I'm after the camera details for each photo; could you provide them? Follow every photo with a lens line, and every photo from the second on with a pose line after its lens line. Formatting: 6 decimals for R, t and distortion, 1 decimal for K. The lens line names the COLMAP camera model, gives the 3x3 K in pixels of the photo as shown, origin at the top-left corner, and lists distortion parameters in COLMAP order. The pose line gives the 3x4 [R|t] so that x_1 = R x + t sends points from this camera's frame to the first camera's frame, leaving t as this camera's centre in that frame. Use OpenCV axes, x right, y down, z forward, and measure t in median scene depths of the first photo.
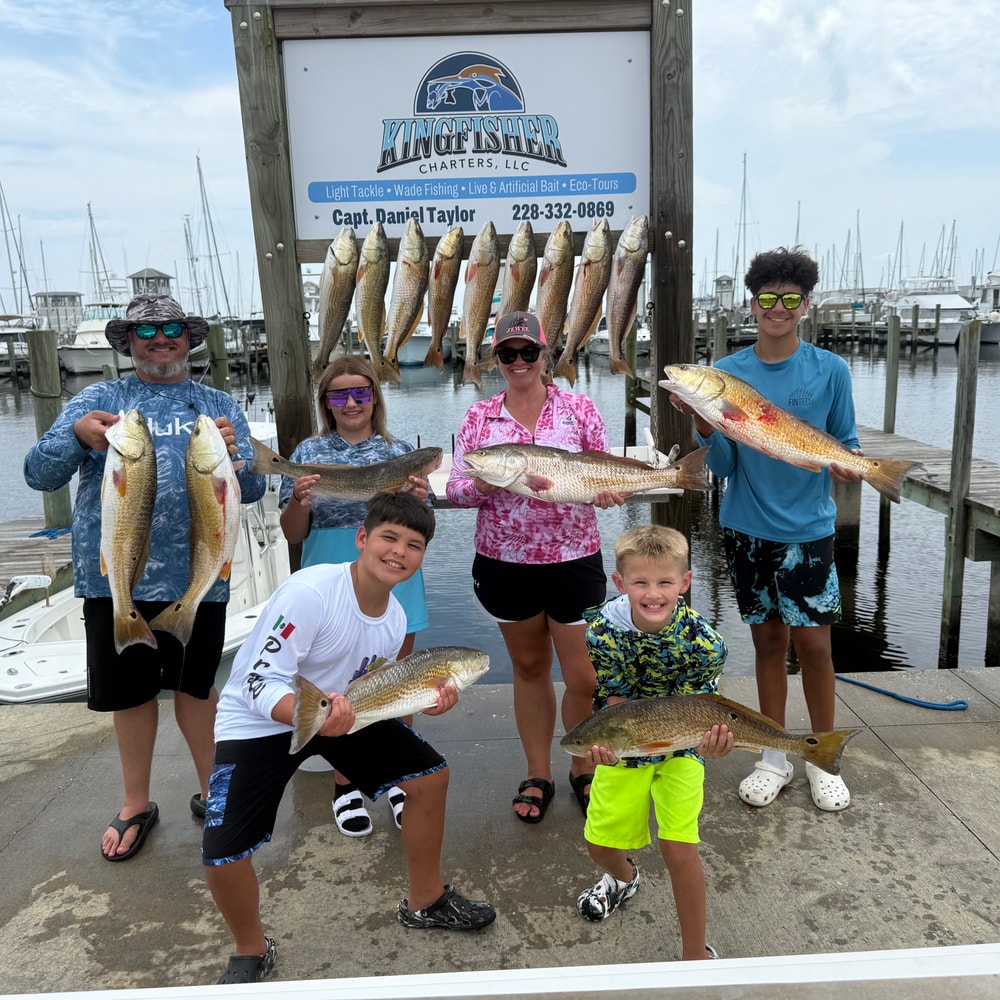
lens RADIAL K [[1057.1, 0, 500.0], [0, 1057.1, 500.0], [0, 0, 1]] dist [0.096952, -0.183501]
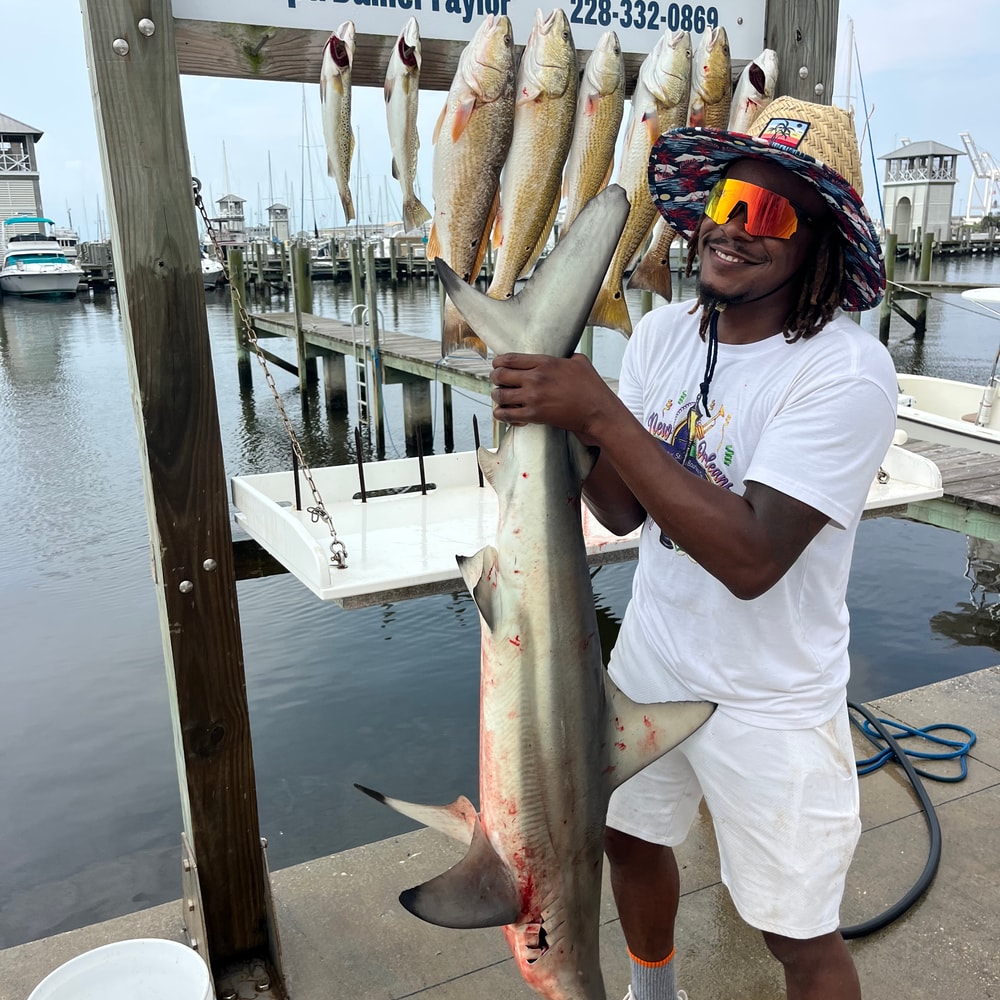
lens RADIAL K [[1057.1, 0, 500.0], [0, 1057.1, 500.0], [0, 0, 1]] dist [0.096952, -0.183501]
pose [[0.897519, -0.087340, 0.432240, -0.282367], [0.062498, 0.995489, 0.071380, -0.058590], [-0.436524, -0.037051, 0.898929, 0.507764]]
